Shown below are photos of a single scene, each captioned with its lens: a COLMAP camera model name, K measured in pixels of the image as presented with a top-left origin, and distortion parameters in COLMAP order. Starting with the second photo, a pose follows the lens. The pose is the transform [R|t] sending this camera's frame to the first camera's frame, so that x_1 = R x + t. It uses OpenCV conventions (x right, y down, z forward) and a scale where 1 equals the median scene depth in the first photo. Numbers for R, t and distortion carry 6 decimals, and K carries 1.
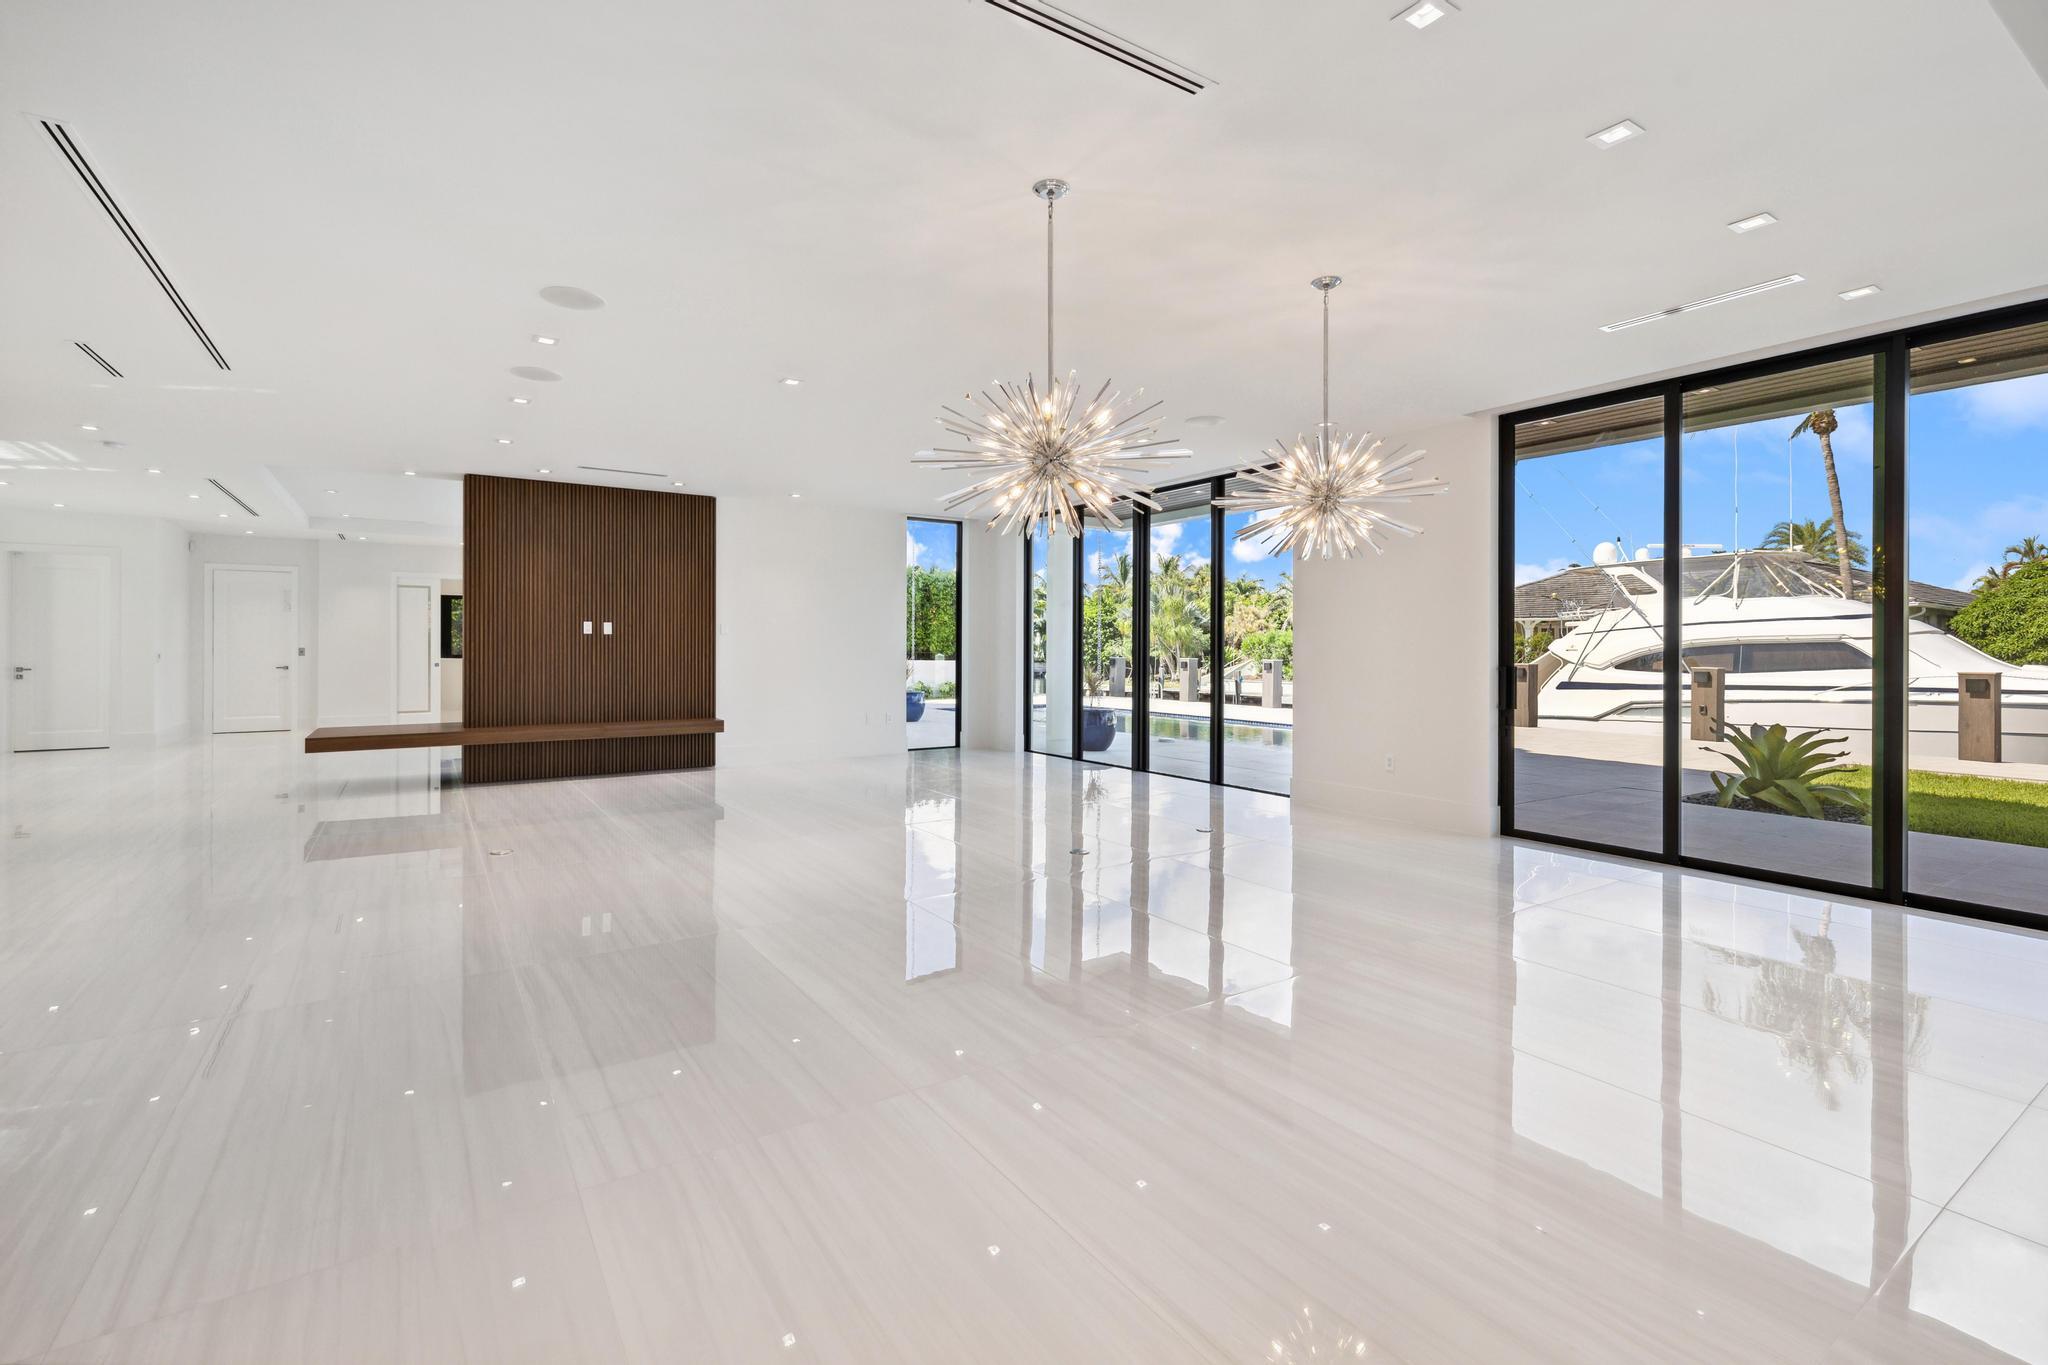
lens RADIAL K [[891.3, 0, 1019.4], [0, 891.3, 652.9], [0, 0, 1]] dist [0.011147, 0.001093]
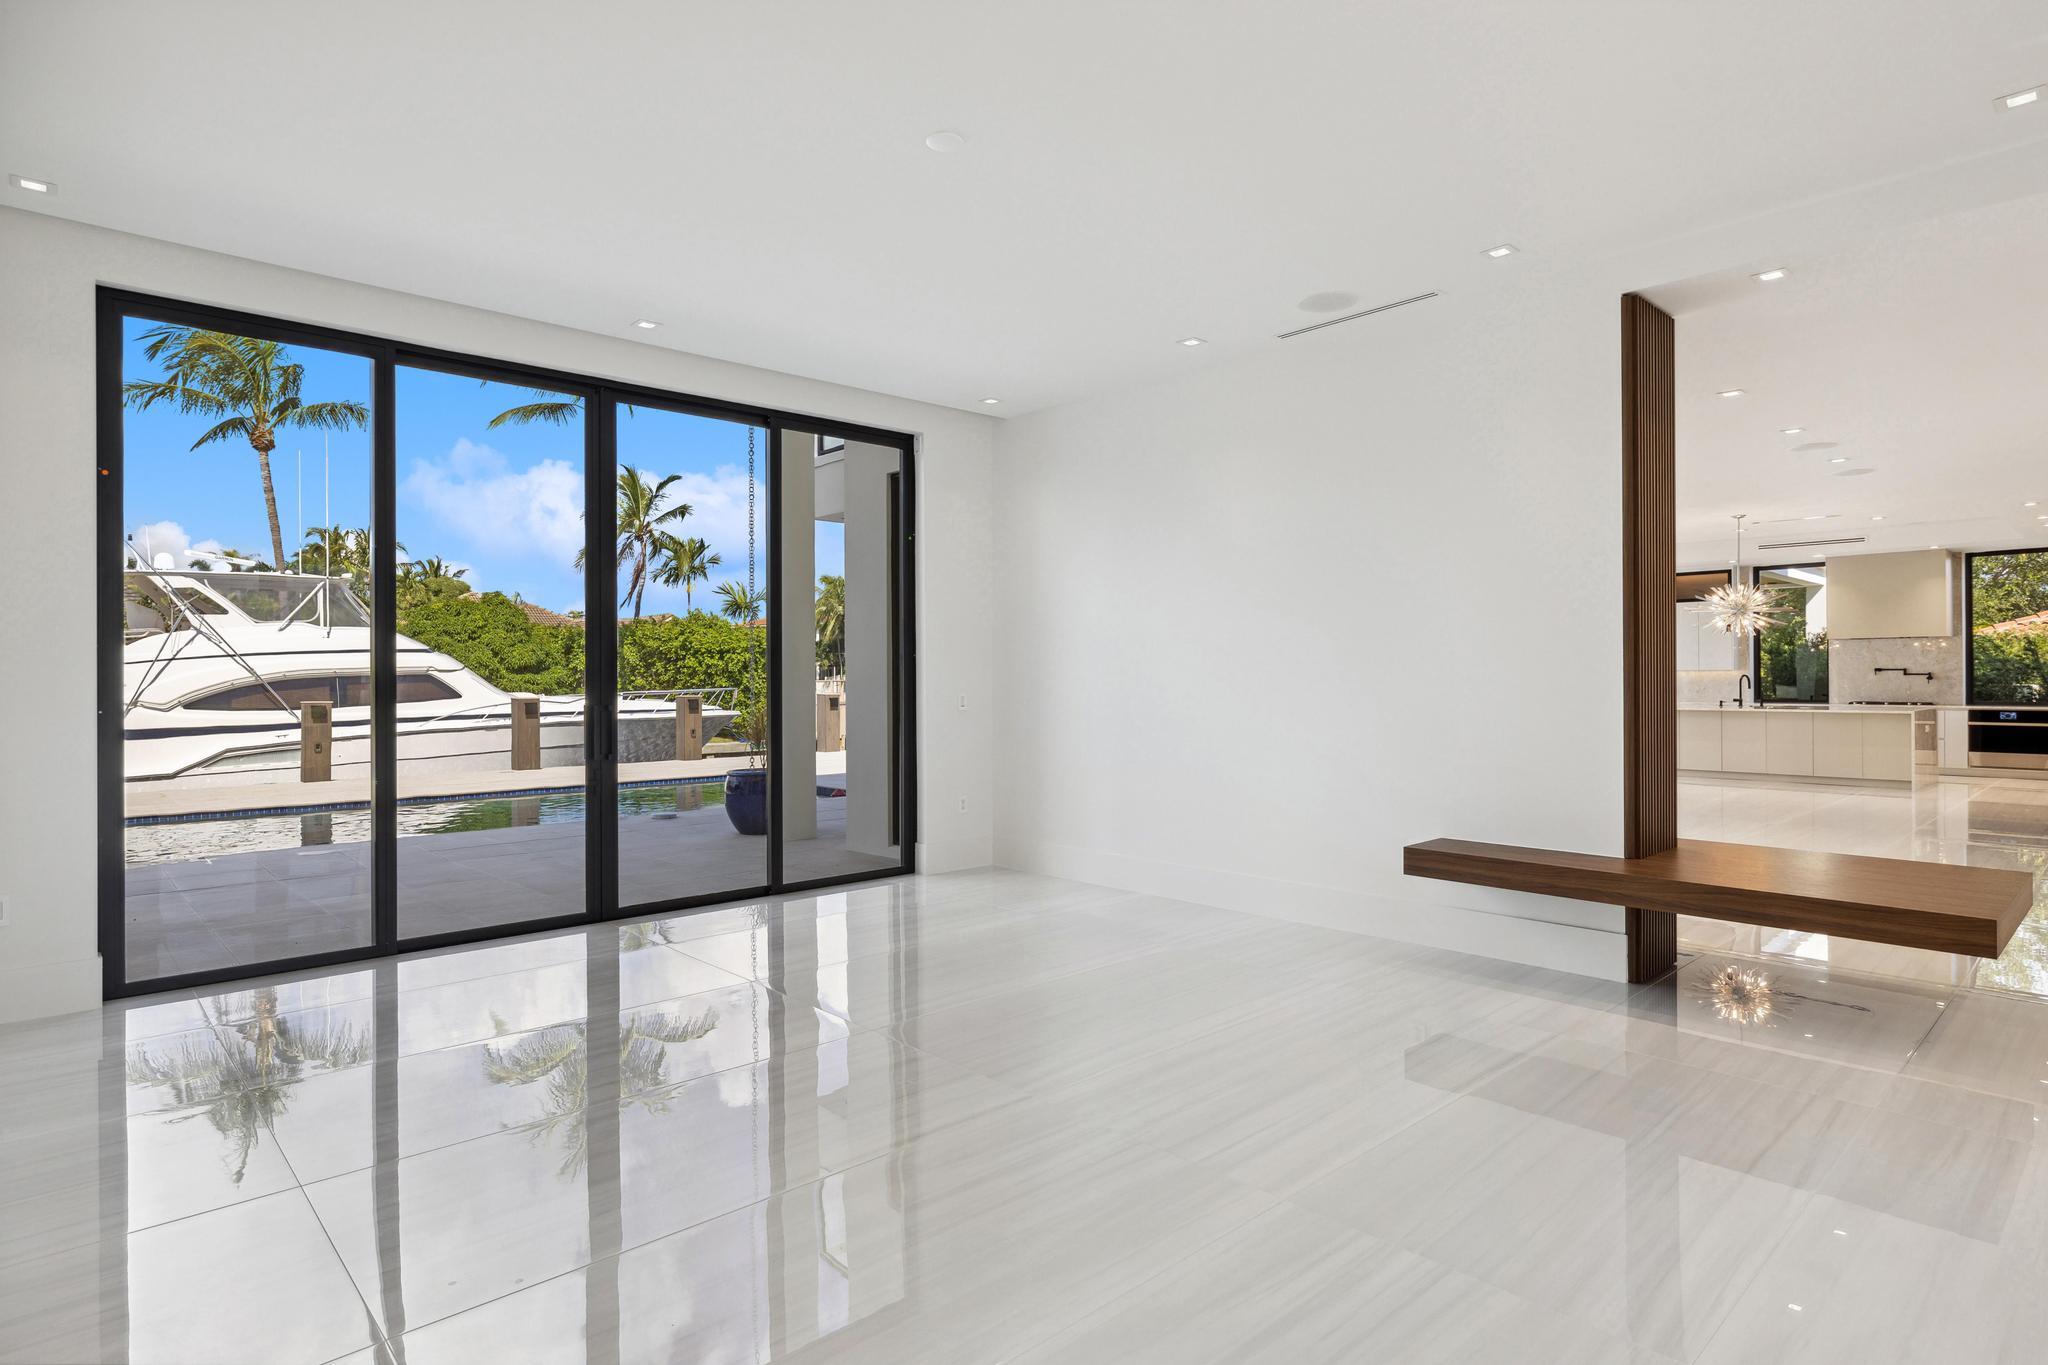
lens RADIAL K [[1068.3, 0, 1014.4], [0, 1068.3, 681.2], [0, 0, 1]] dist [0.011908, -0.001229]
pose [[-0.136049, -0.006165, 0.990683, -0.346904], [0.011267, 0.999906, 0.007769, -0.005198], [-0.990638, 0.012219, -0.135966, 0.420288]]
